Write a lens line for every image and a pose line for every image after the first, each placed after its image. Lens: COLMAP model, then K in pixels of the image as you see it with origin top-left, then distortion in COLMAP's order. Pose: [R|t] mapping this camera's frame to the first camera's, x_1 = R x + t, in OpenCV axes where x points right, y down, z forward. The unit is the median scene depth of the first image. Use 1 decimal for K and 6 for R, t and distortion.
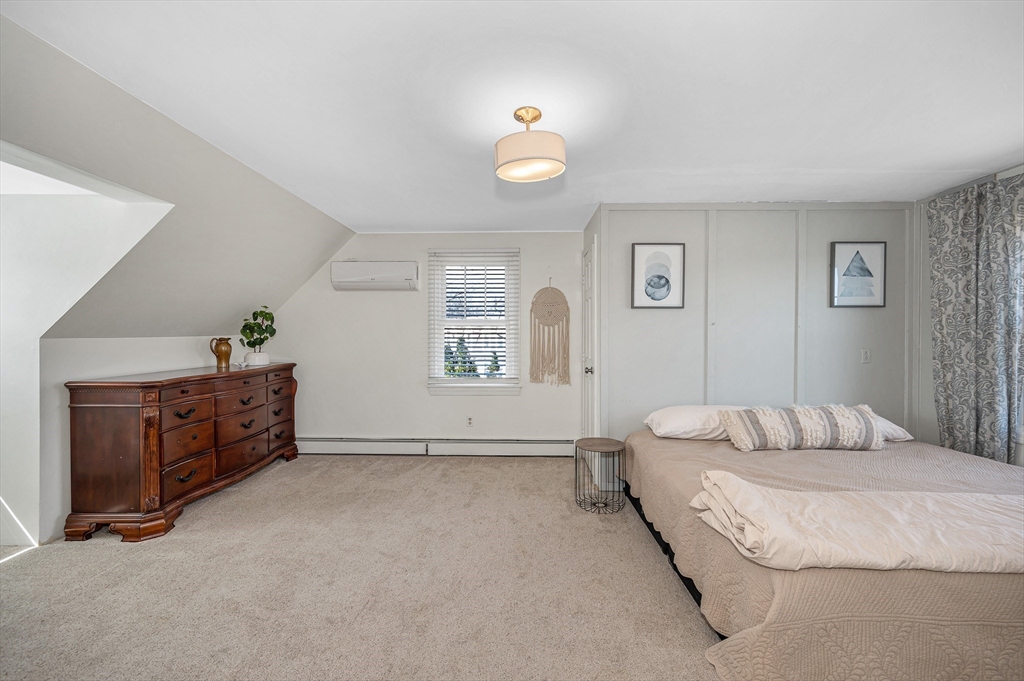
lens RADIAL K [[414.1, 0, 512.0], [0, 414.1, 340.5], [0, 0, 1]] dist [0.000267, -0.000156]
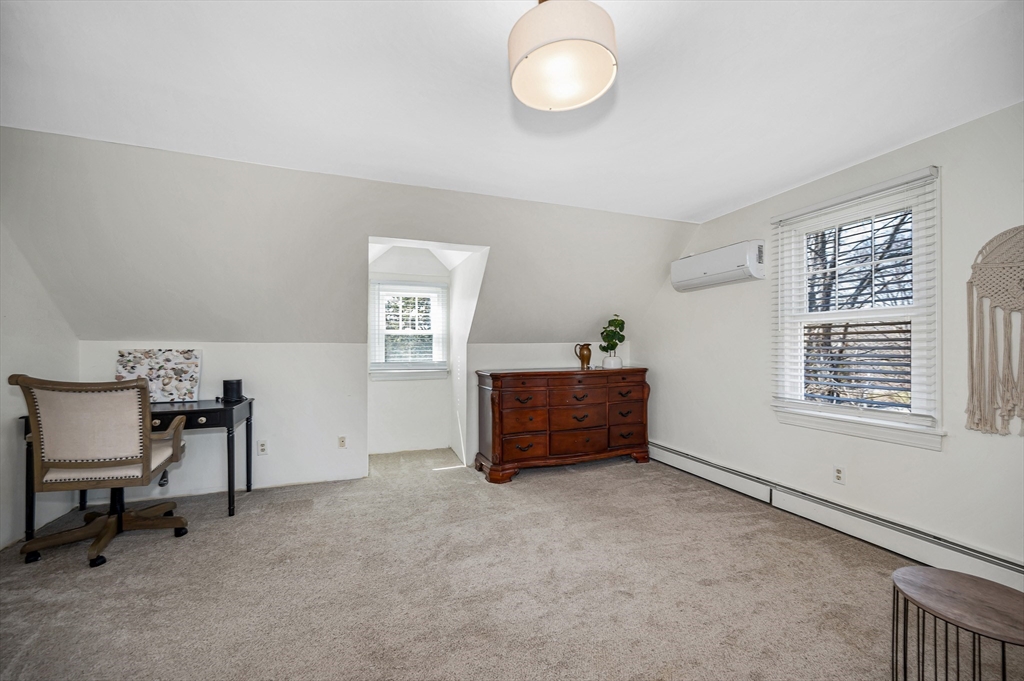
lens RADIAL K [[409.6, 0, 510.0], [0, 409.6, 347.7], [0, 0, 1]] dist [0.000171, -0.000058]
pose [[0.387163, 0.000184, -0.922011, 0.299074], [-0.008100, 0.999962, -0.003202, 0.010564], [0.921976, 0.008708, 0.387150, 0.329930]]
